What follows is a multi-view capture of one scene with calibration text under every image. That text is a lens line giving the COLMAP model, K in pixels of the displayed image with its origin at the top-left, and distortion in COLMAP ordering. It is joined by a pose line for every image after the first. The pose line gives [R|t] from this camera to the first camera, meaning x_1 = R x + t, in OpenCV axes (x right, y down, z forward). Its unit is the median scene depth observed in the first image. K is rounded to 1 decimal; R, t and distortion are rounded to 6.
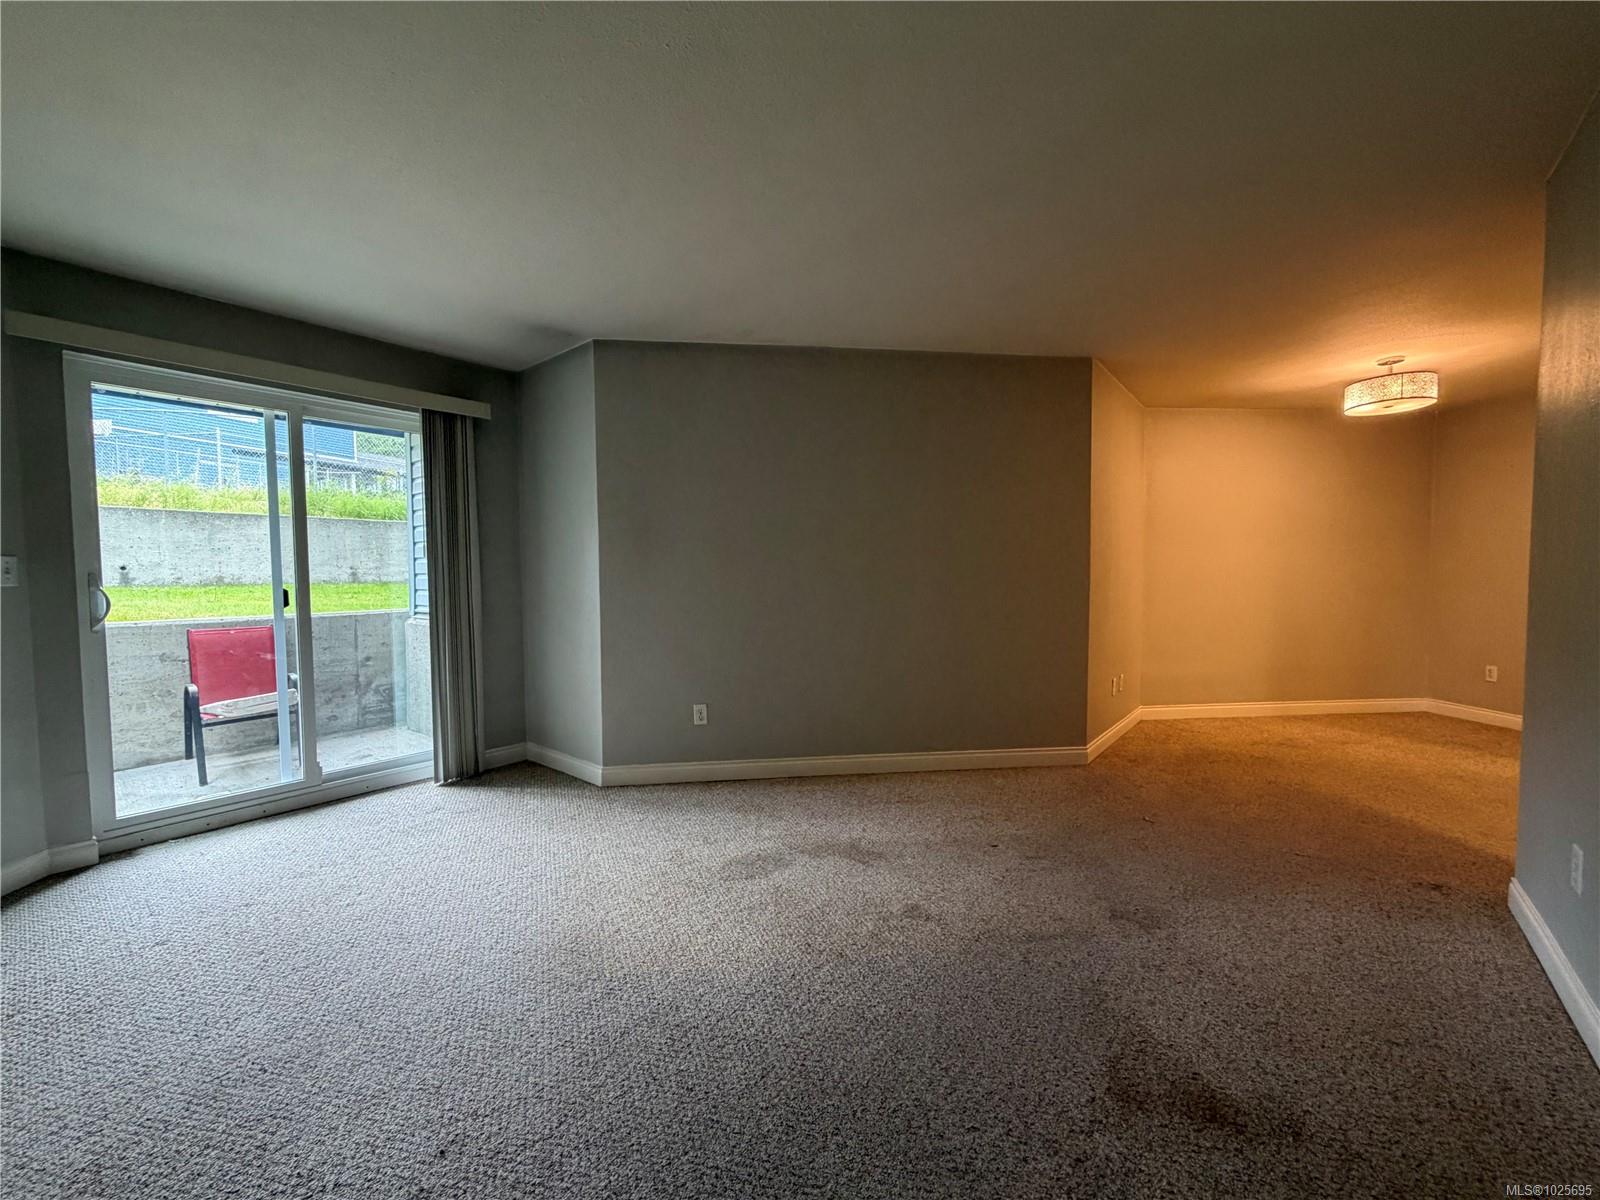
lens RADIAL K [[632.2, 0, 794.8], [0, 632.2, 605.7], [0, 0, 1]] dist [-0.002364, -0.000511]
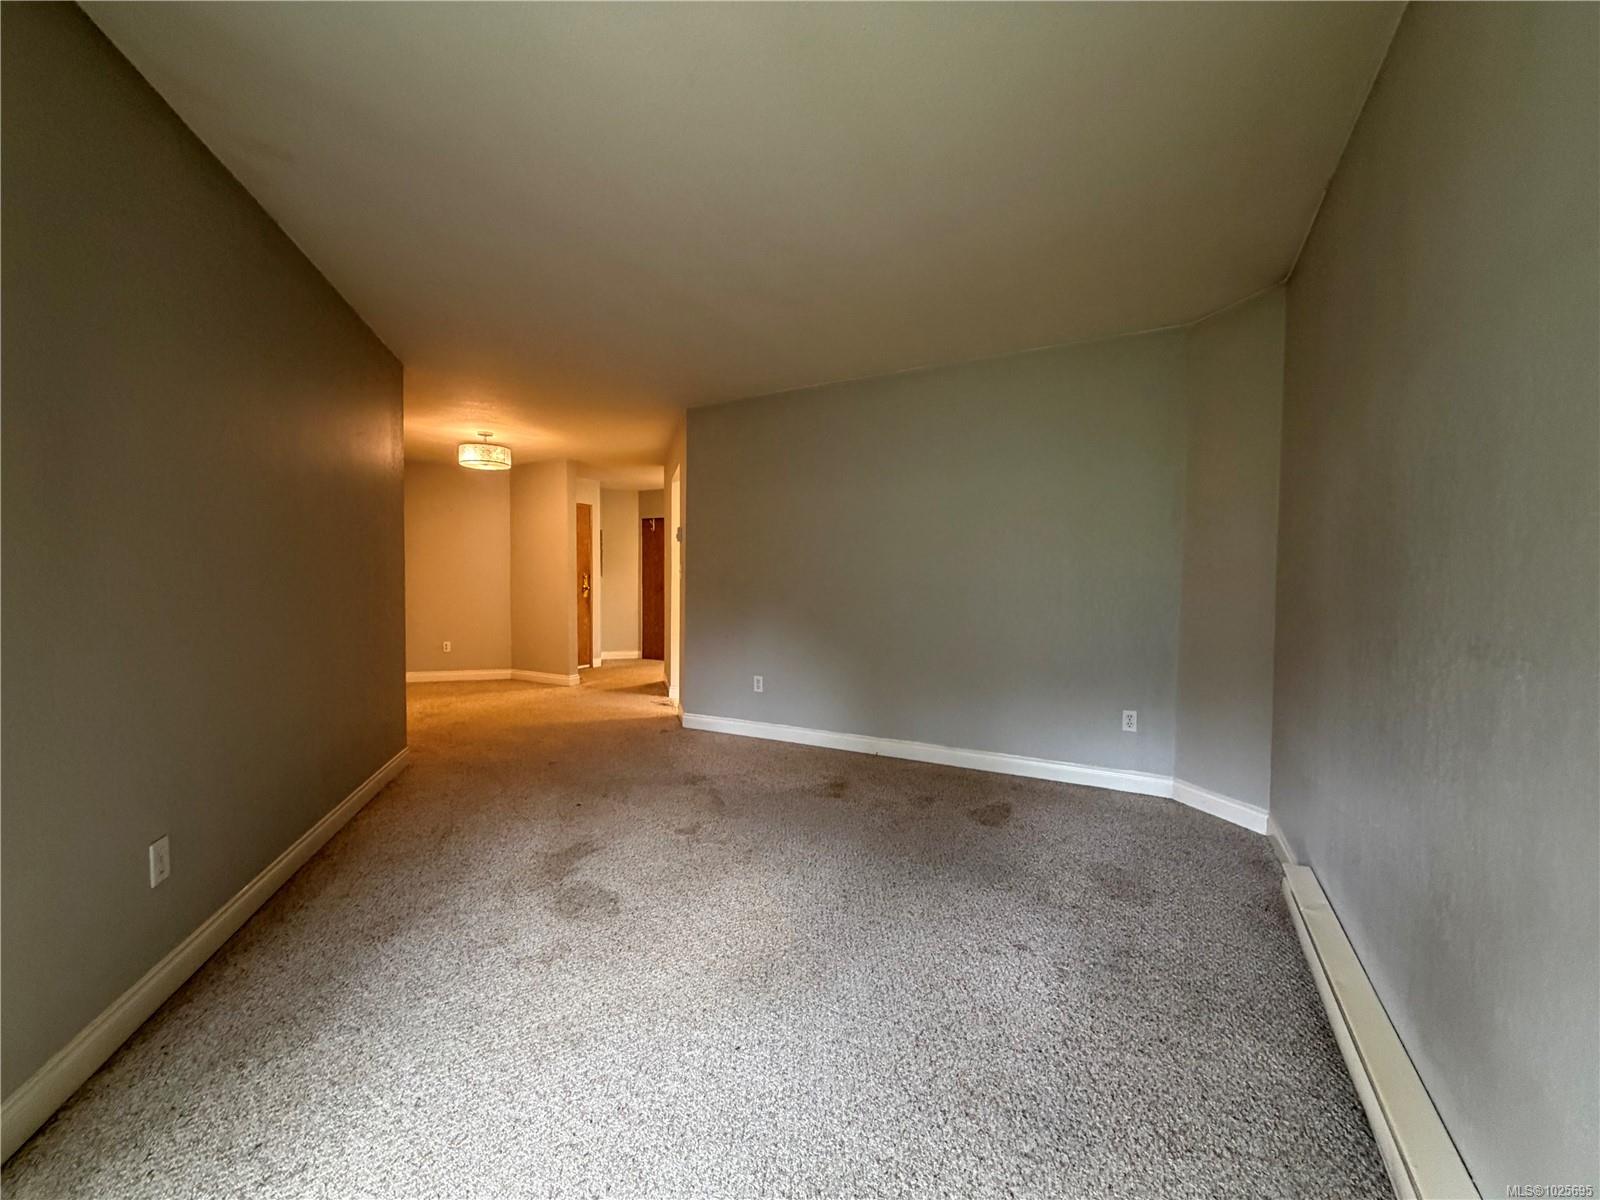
lens RADIAL K [[632.2, 0, 796.2], [0, 632.2, 604.1], [0, 0, 1]] dist [-0.002364, -0.000511]
pose [[-0.171414, -0.031651, 0.984691, -0.769649], [0.053294, 0.997722, 0.041347, -0.017128], [-0.983757, 0.059565, -0.169337, 0.667035]]
